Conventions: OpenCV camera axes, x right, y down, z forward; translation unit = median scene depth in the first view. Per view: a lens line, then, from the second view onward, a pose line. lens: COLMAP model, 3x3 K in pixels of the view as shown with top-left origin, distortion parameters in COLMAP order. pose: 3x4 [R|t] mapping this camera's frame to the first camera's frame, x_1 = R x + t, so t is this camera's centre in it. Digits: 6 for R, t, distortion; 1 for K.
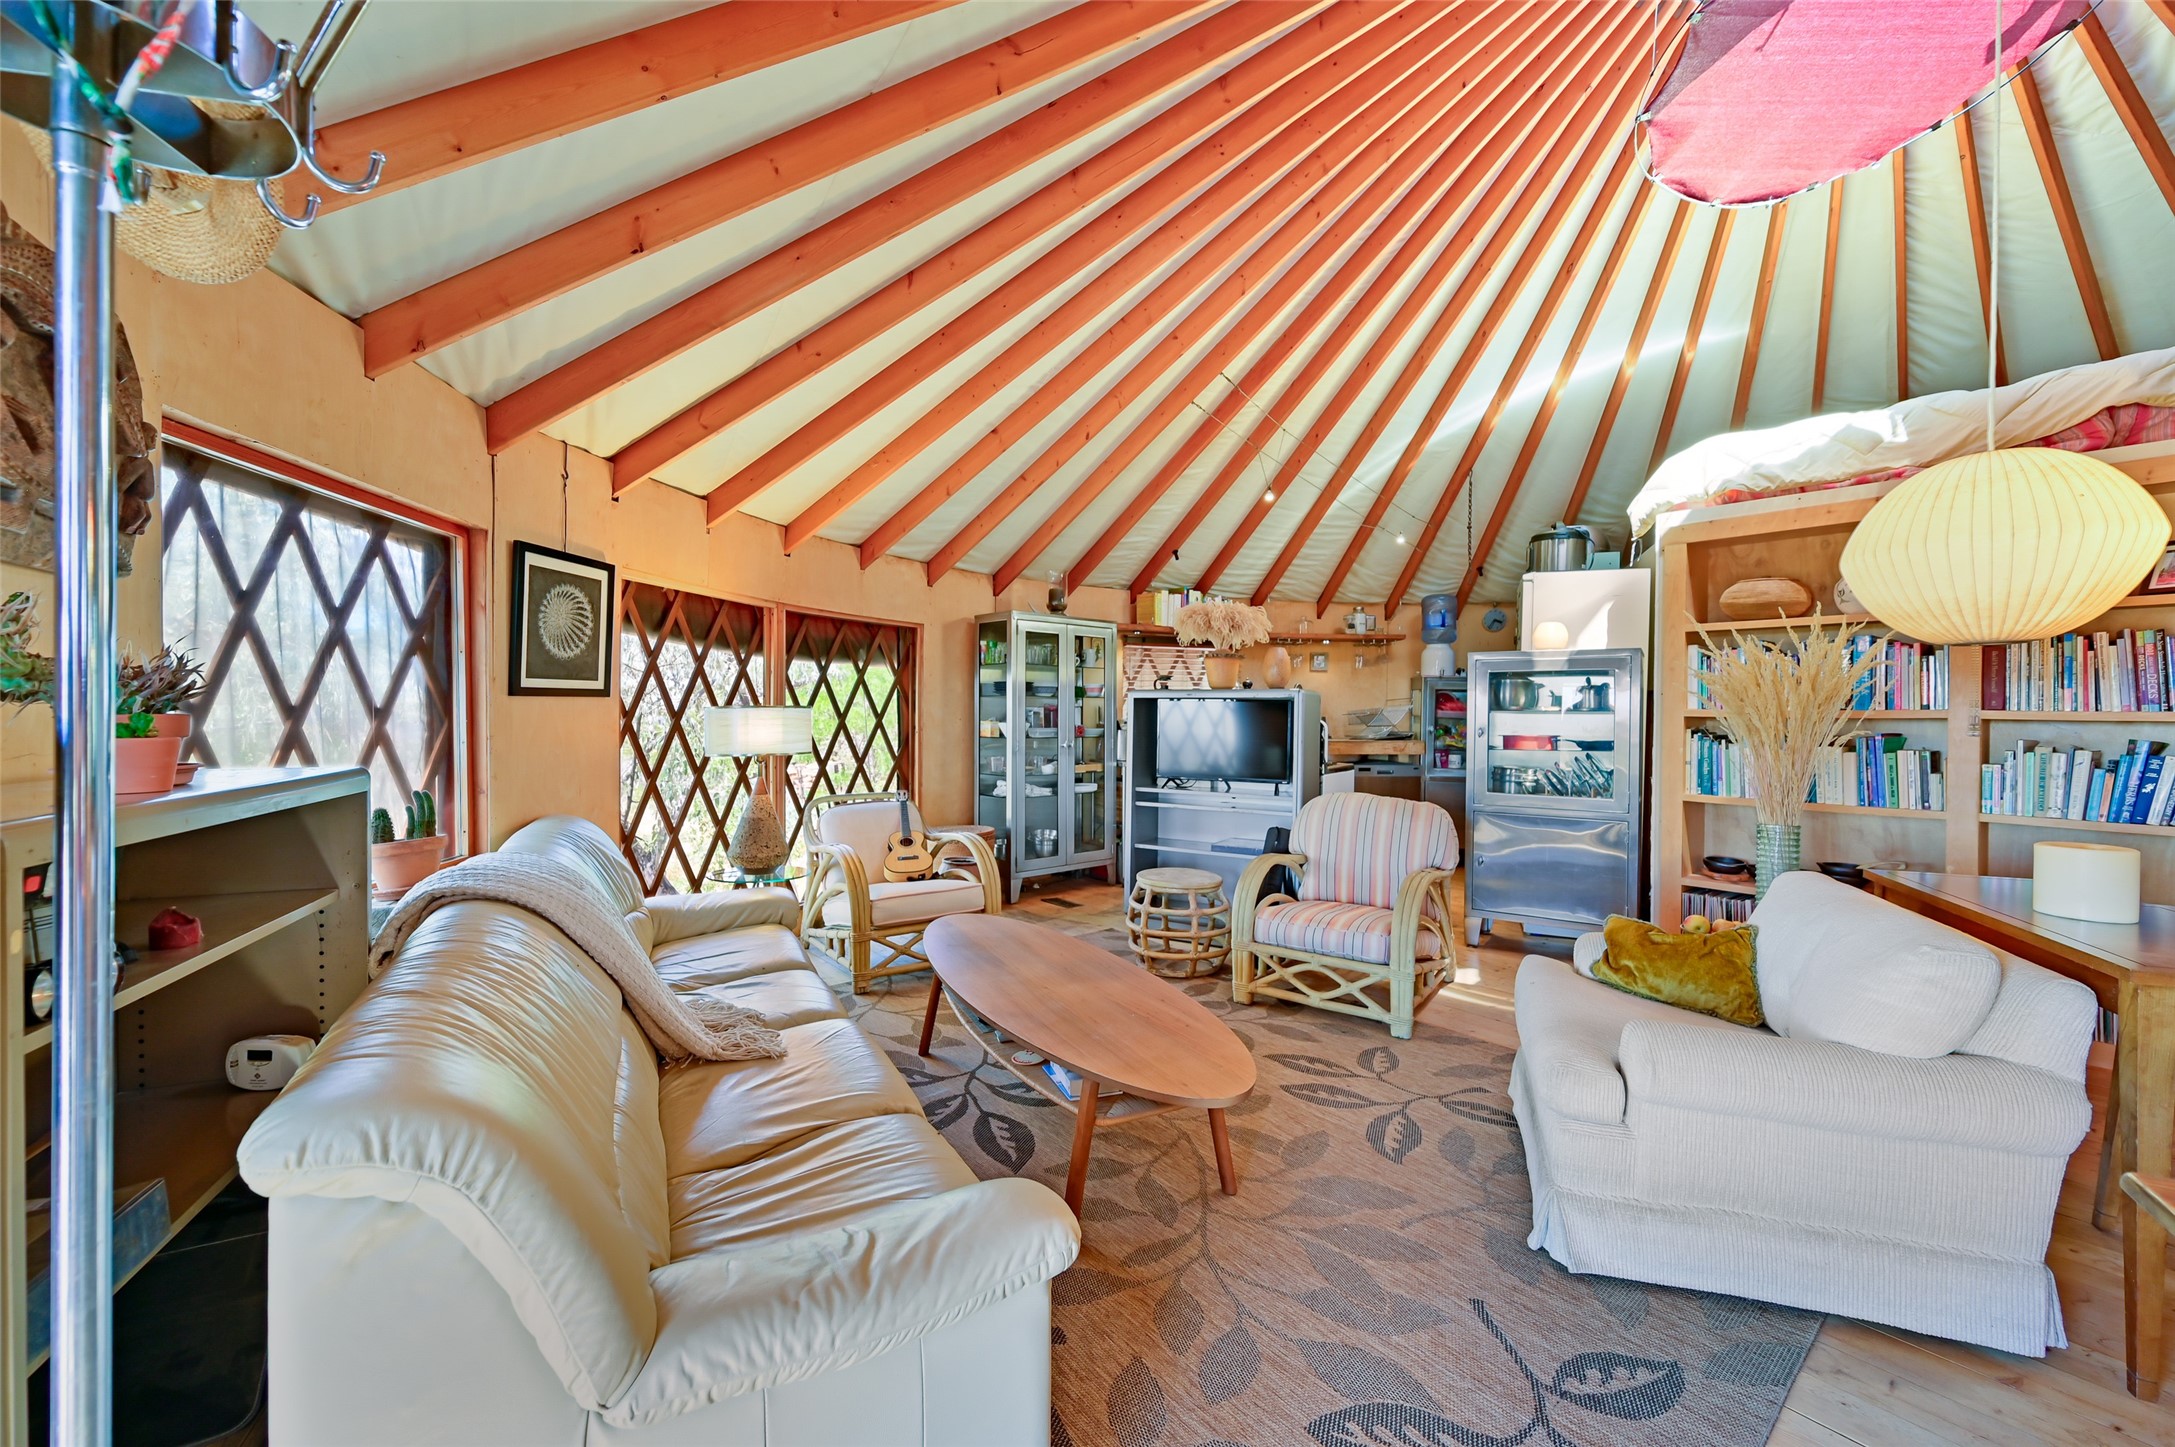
lens RADIAL K [[851.8, 0, 1092.7], [0, 851.8, 722.1], [0, 0, 1]] dist [-0.004108, -0.000558]
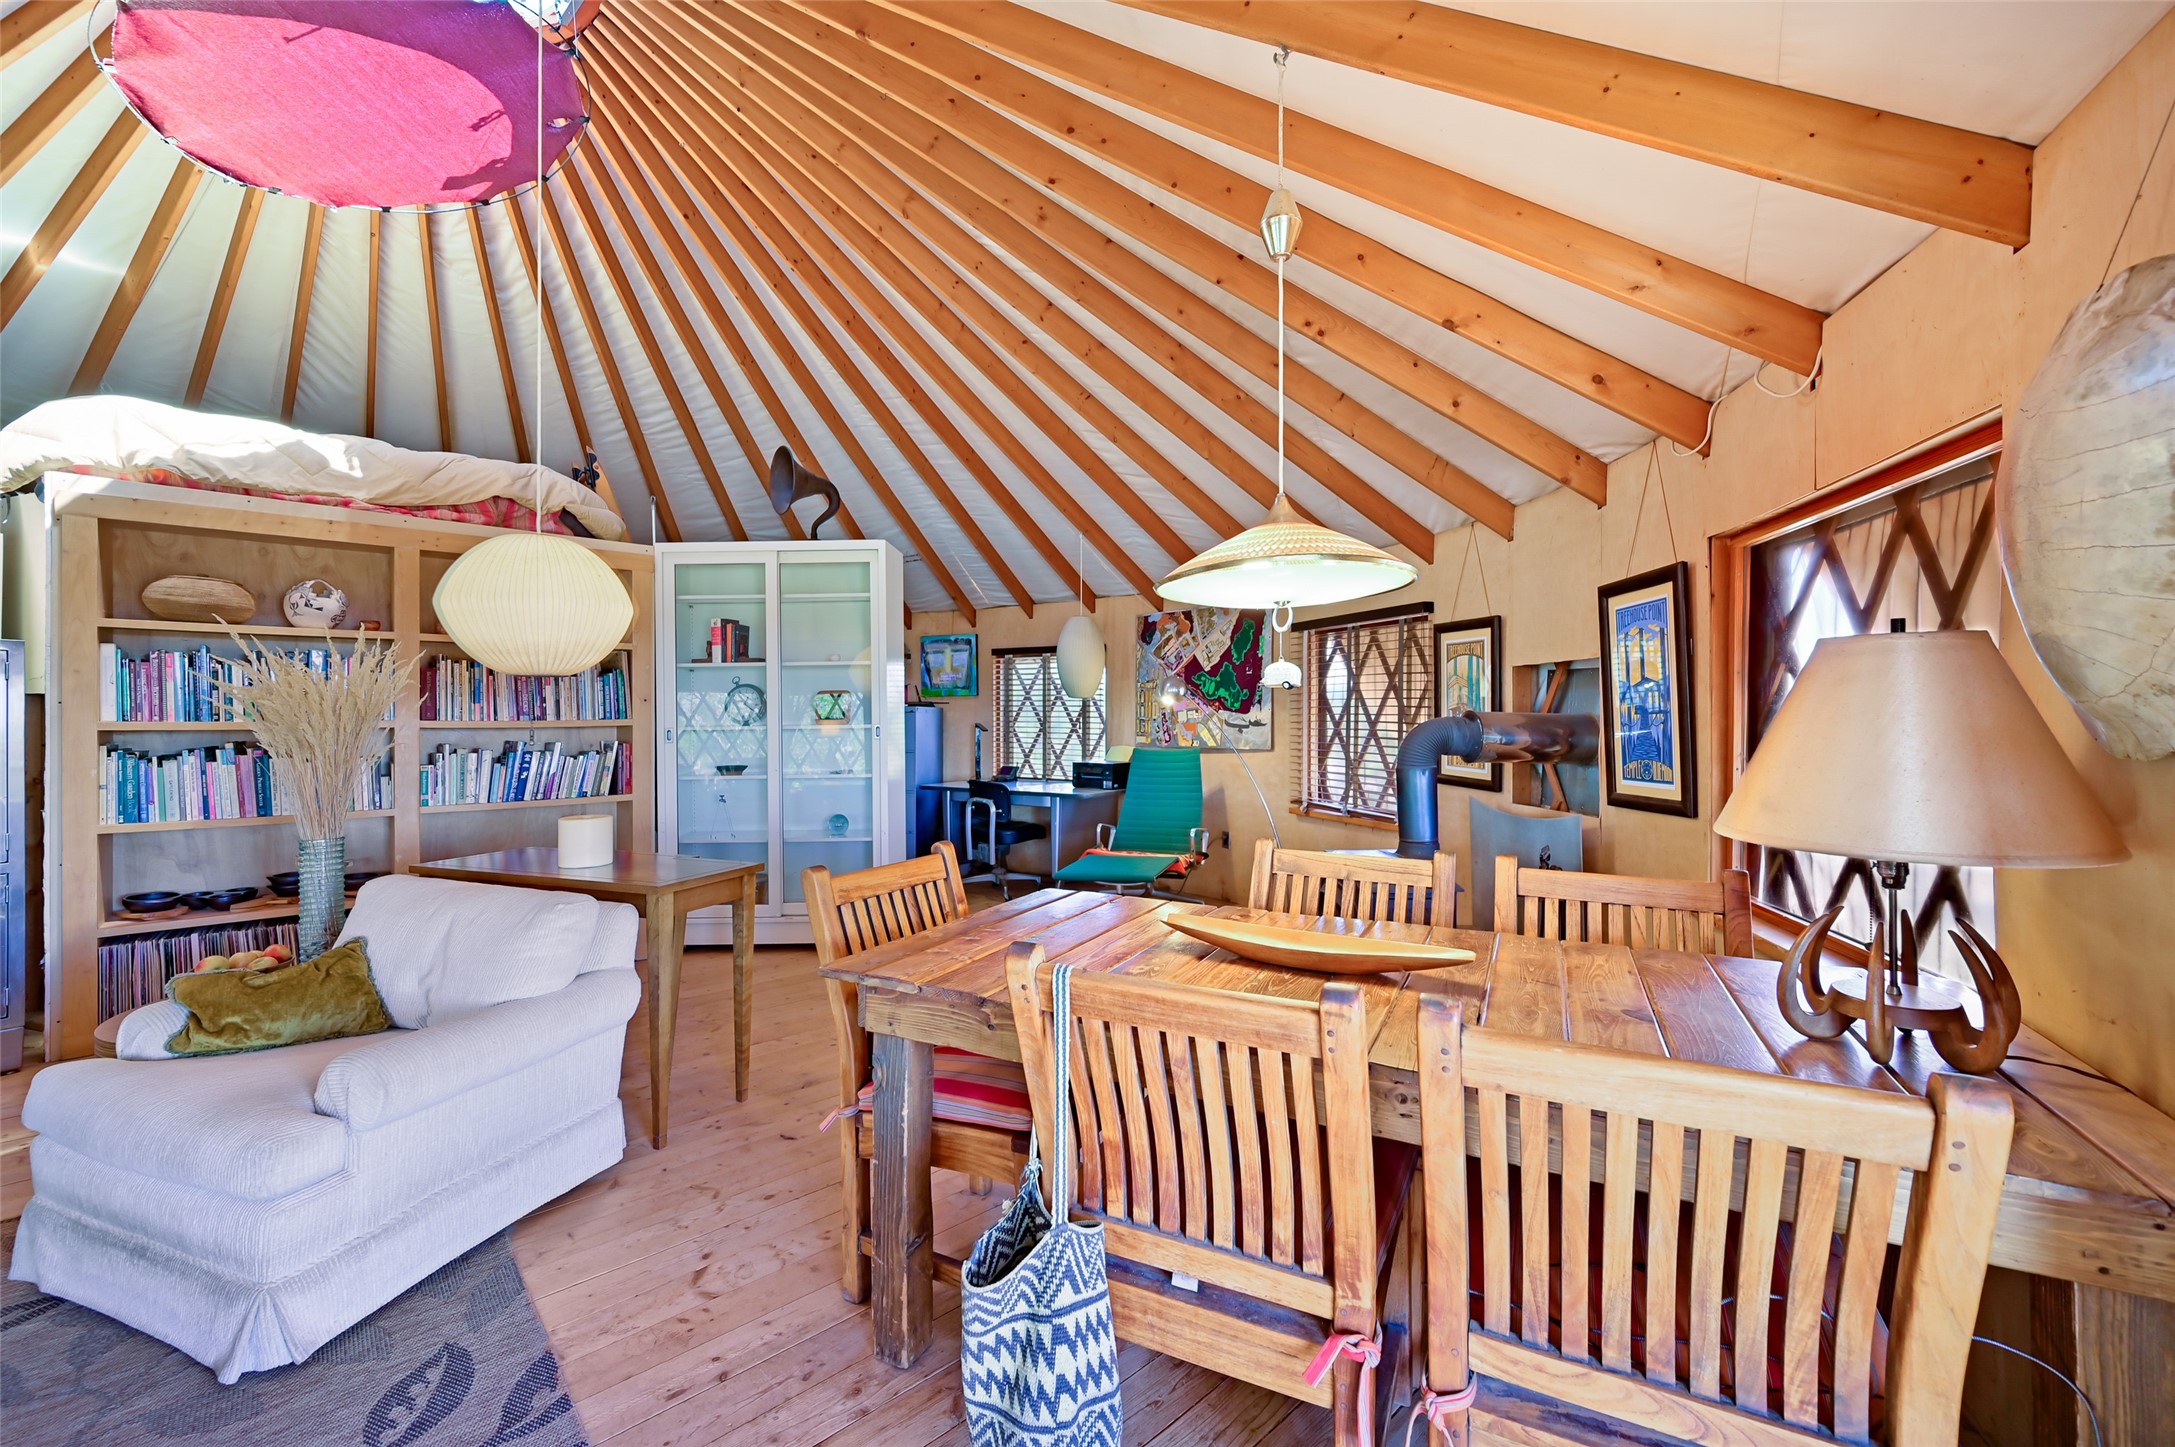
lens RADIAL K [[851.8, 0, 1095.0], [0, 851.8, 716.7], [0, 0, 1]] dist [-0.004108, -0.000558]
pose [[-0.046688, -0.007166, 0.998884, -0.209338], [0.014308, 0.999867, 0.007842, -0.016534], [-0.998807, 0.014658, -0.046579, 0.112191]]
